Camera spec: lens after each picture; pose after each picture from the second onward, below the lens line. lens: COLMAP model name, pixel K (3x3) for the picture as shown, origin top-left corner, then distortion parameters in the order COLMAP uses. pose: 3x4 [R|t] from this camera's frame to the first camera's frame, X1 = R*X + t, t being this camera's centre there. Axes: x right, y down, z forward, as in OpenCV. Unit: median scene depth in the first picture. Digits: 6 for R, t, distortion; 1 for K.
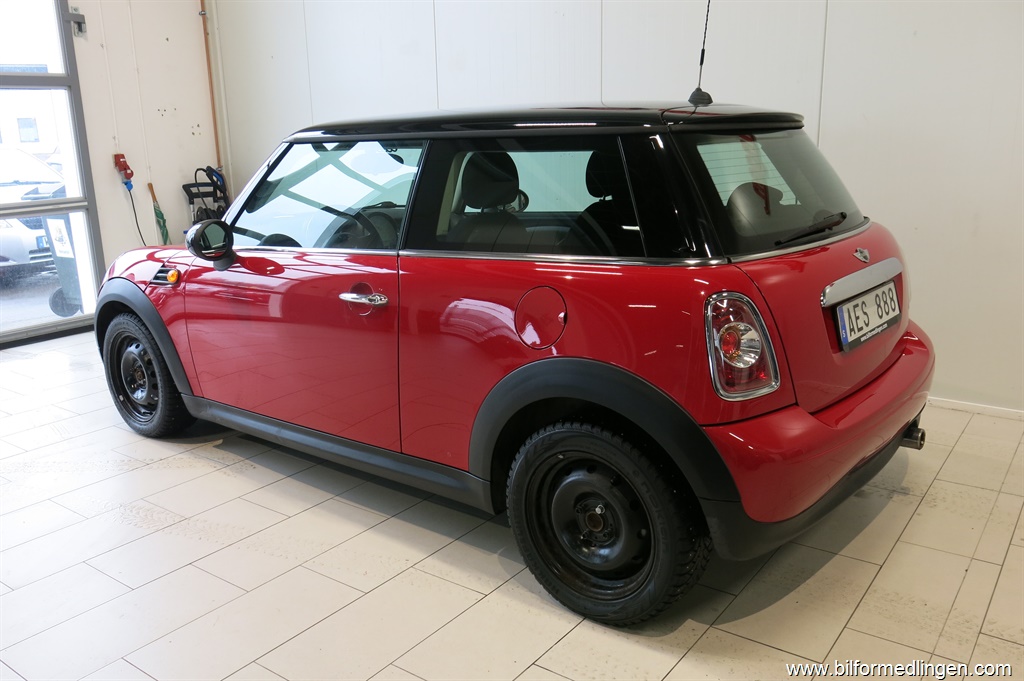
lens RADIAL K [[853.5, 0, 517.8], [0, 853.5, 344.5], [0, 0, 1]] dist [0.001412, -0.000722]
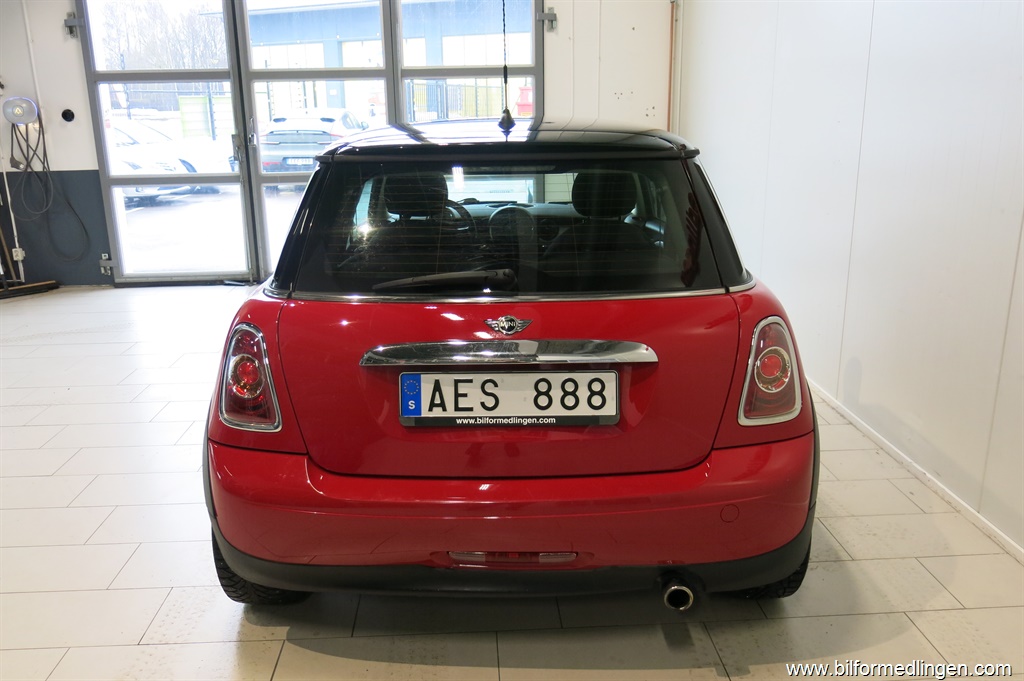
lens RADIAL K [[853.5, 0, 517.8], [0, 853.5, 344.5], [0, 0, 1]] dist [0.001412, -0.000722]
pose [[0.633058, 0.224951, -0.740699, 0.914773], [-0.191243, 0.972635, 0.131940, -0.176128], [0.750109, 0.058128, 0.658754, 0.424827]]
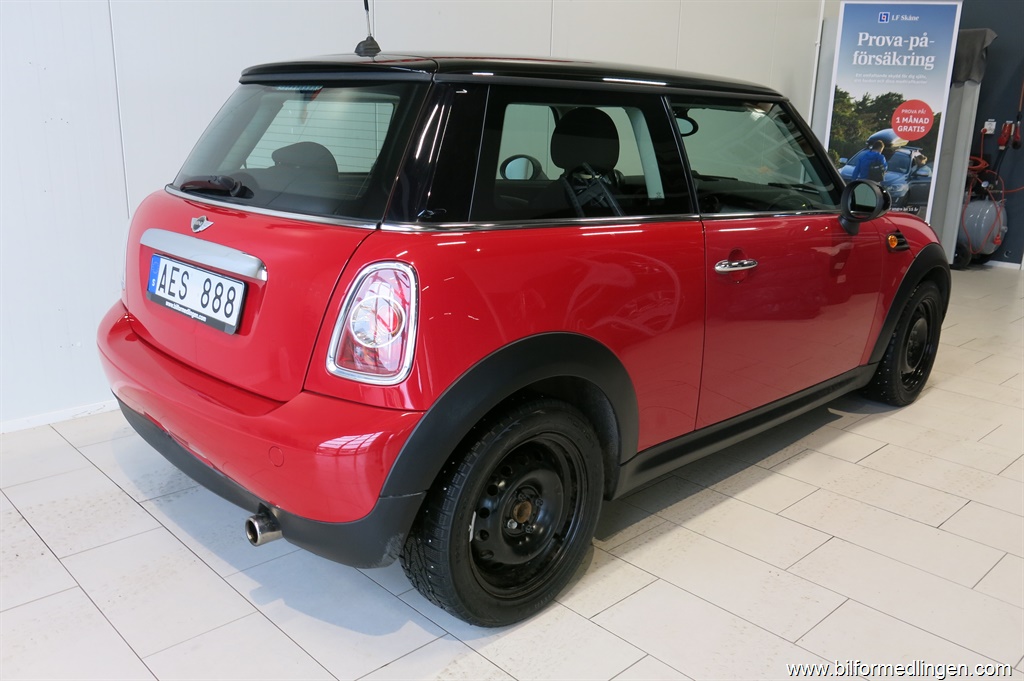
lens RADIAL K [[898.4, 0, 510.6], [0, 898.4, 318.6], [0, 0, 1]] dist [0.009398, 0.003727]
pose [[-0.127248, 0.256637, -0.958095, 1.149134], [-0.255776, 0.924788, 0.281686, -0.322003], [0.958325, 0.280901, -0.052036, 1.243763]]
